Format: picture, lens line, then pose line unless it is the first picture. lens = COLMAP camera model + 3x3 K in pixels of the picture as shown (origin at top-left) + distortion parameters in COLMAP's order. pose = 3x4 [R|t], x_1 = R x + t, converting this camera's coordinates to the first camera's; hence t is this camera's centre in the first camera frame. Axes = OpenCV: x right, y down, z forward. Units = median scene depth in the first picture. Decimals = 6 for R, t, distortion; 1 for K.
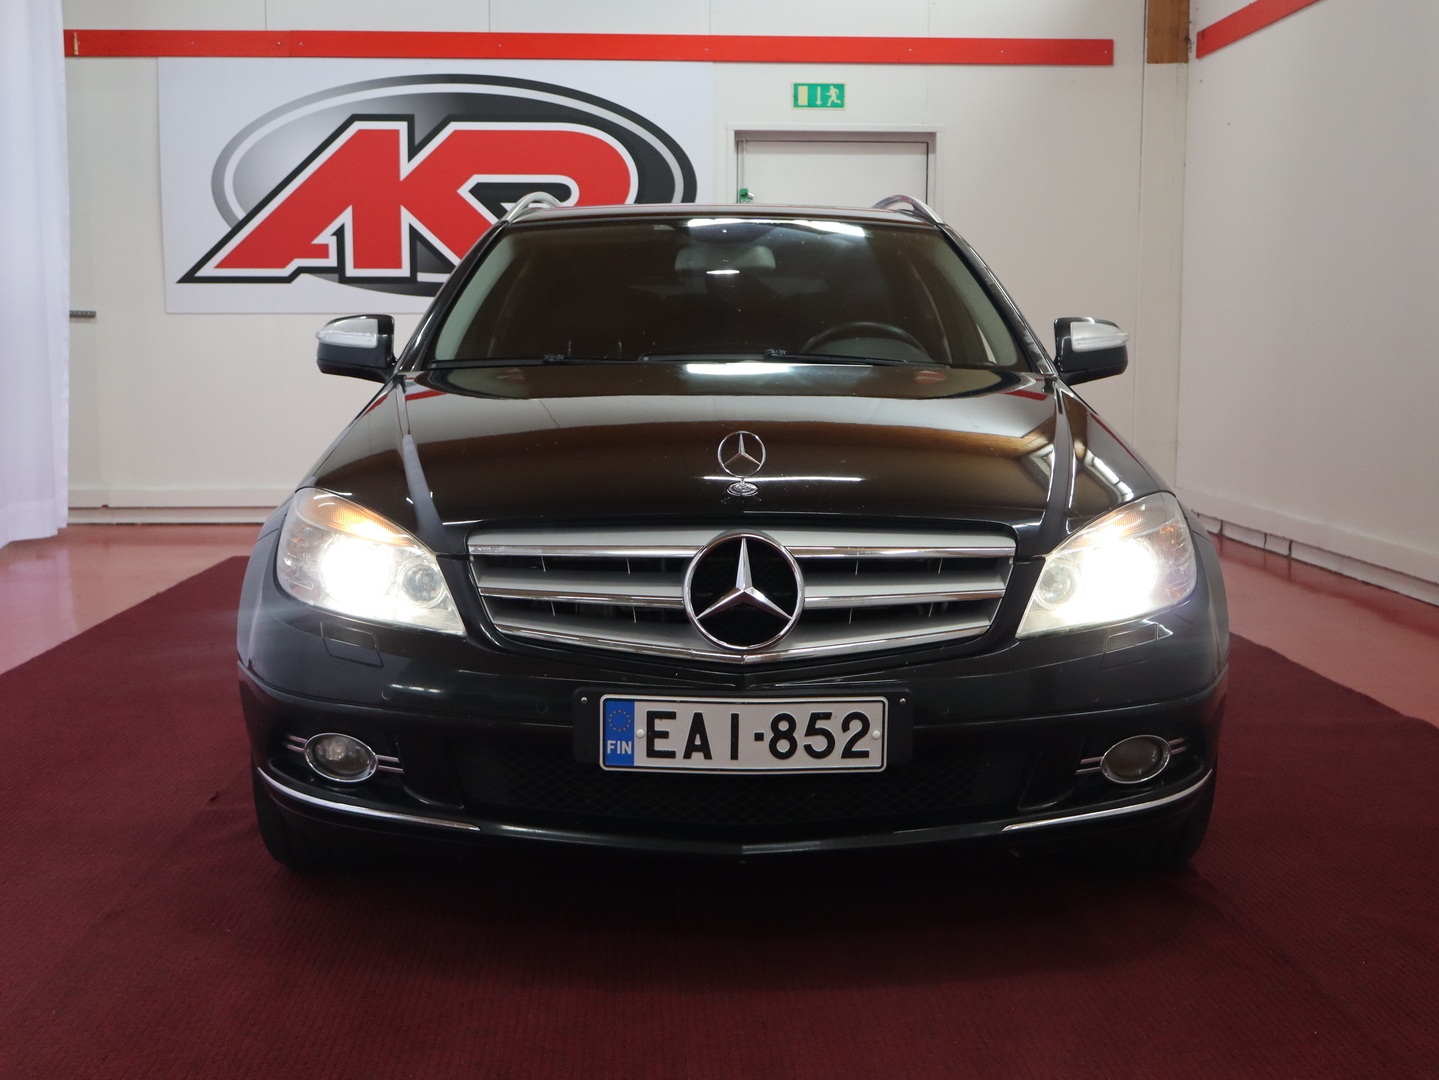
lens RADIAL K [[1702.0, 0, 697.2], [0, 1702.0, 552.3], [0, 0, 1]] dist [-0.007809, 0.000000]
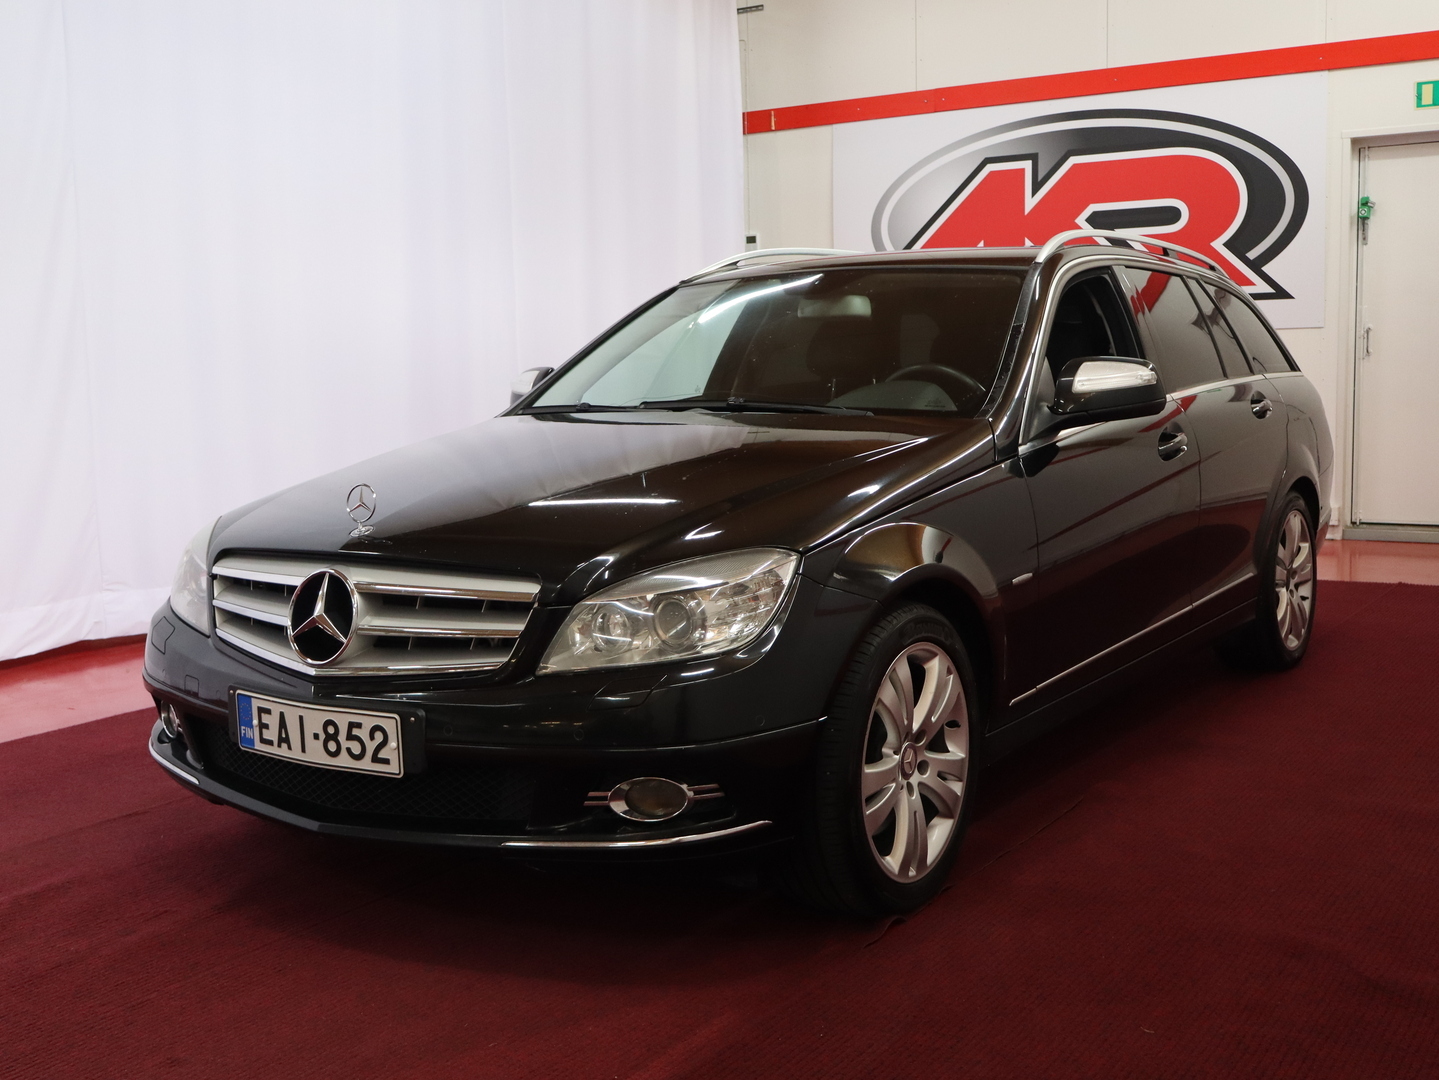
lens RADIAL K [[1579.0, 0, 748.4], [0, 1579.0, 548.1], [0, 0, 1]] dist [-0.008183, 0.000000]
pose [[0.832993, 0.044250, -0.551511, 0.245871], [-0.041408, 0.998987, 0.017611, -0.015875], [0.551731, 0.008167, 0.833982, 0.061684]]
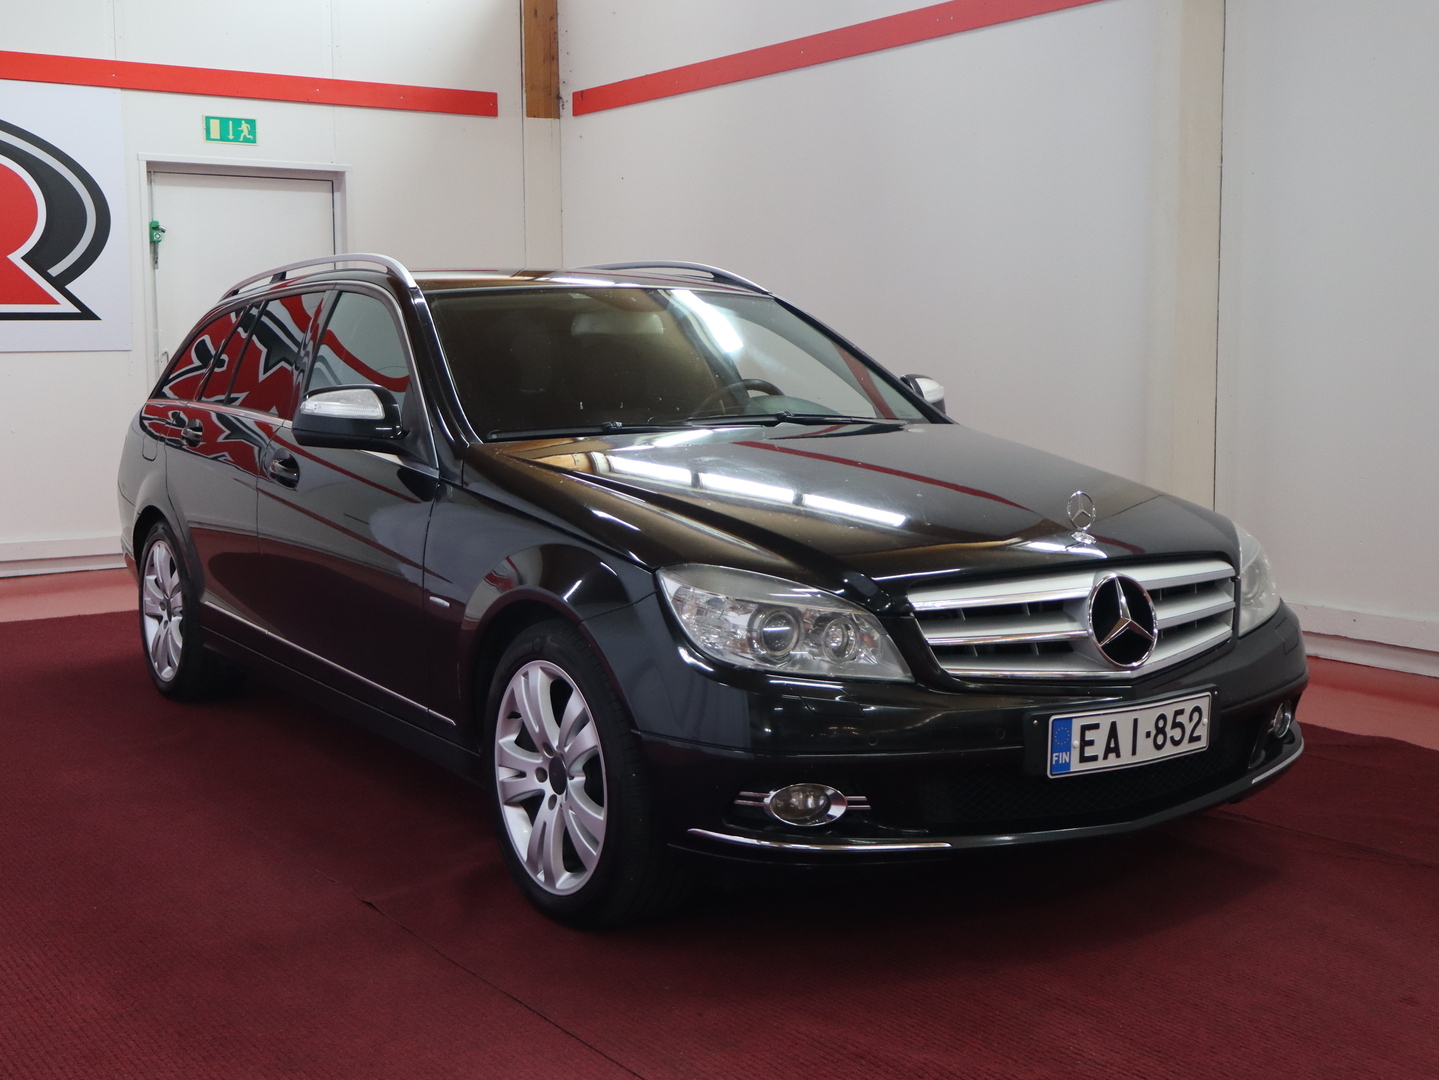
lens RADIAL K [[1702.0, 0, 653.5], [0, 1702.0, 560.3], [0, 0, 1]] dist [-0.007809, 0.000000]
pose [[0.856785, -0.072824, 0.510506, -0.244696], [0.073786, 0.997104, 0.018402, -0.018737], [-0.510368, 0.021902, 0.859677, 0.028756]]
